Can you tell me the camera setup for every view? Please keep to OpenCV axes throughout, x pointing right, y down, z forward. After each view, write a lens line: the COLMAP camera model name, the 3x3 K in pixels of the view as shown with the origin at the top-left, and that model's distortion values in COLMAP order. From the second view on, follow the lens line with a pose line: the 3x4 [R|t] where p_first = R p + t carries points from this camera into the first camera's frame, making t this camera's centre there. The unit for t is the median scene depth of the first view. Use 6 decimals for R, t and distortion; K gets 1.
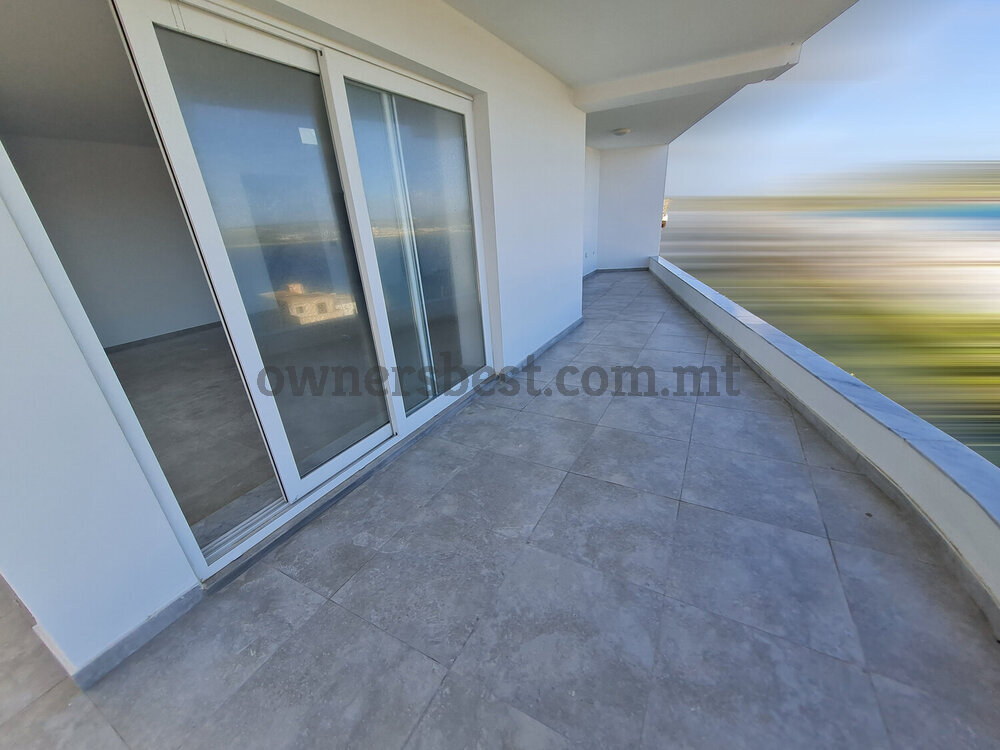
lens RADIAL K [[390.9, 0, 501.3], [0, 390.9, 376.5], [0, 0, 1]] dist [-0.000308, 0.000023]
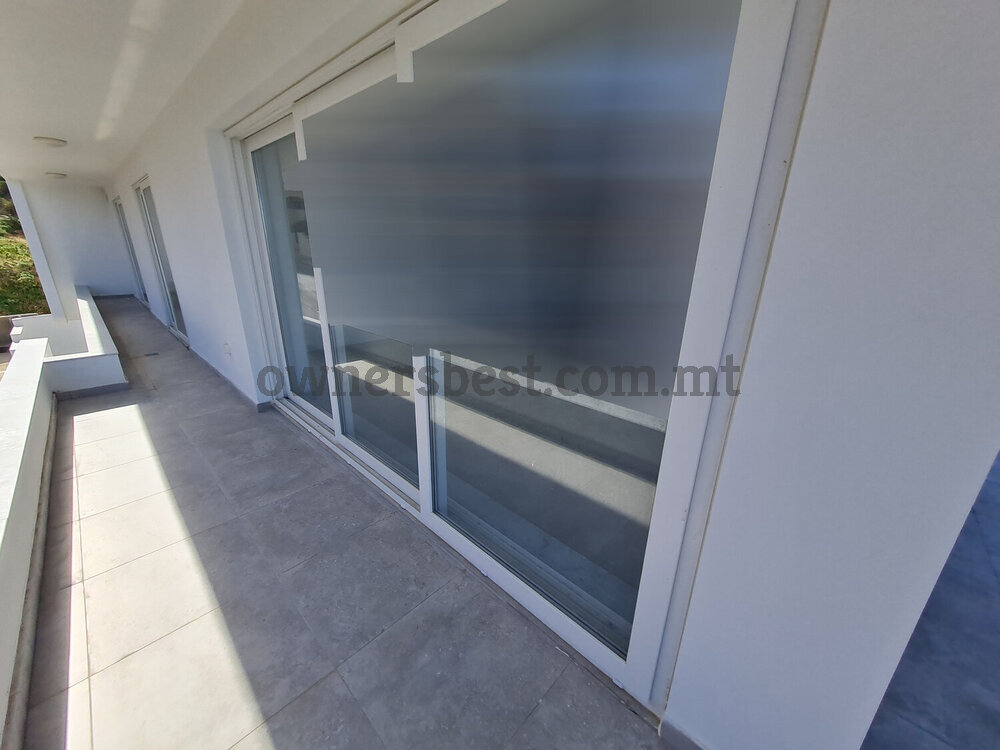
lens RADIAL K [[390.9, 0, 497.3], [0, 390.9, 376.3], [0, 0, 1]] dist [-0.000308, 0.000023]
pose [[-0.962947, -0.028270, 0.268205, -0.828935], [0.152013, 0.764562, 0.626368, -0.463220], [-0.222767, 0.643930, -0.731935, 1.183470]]
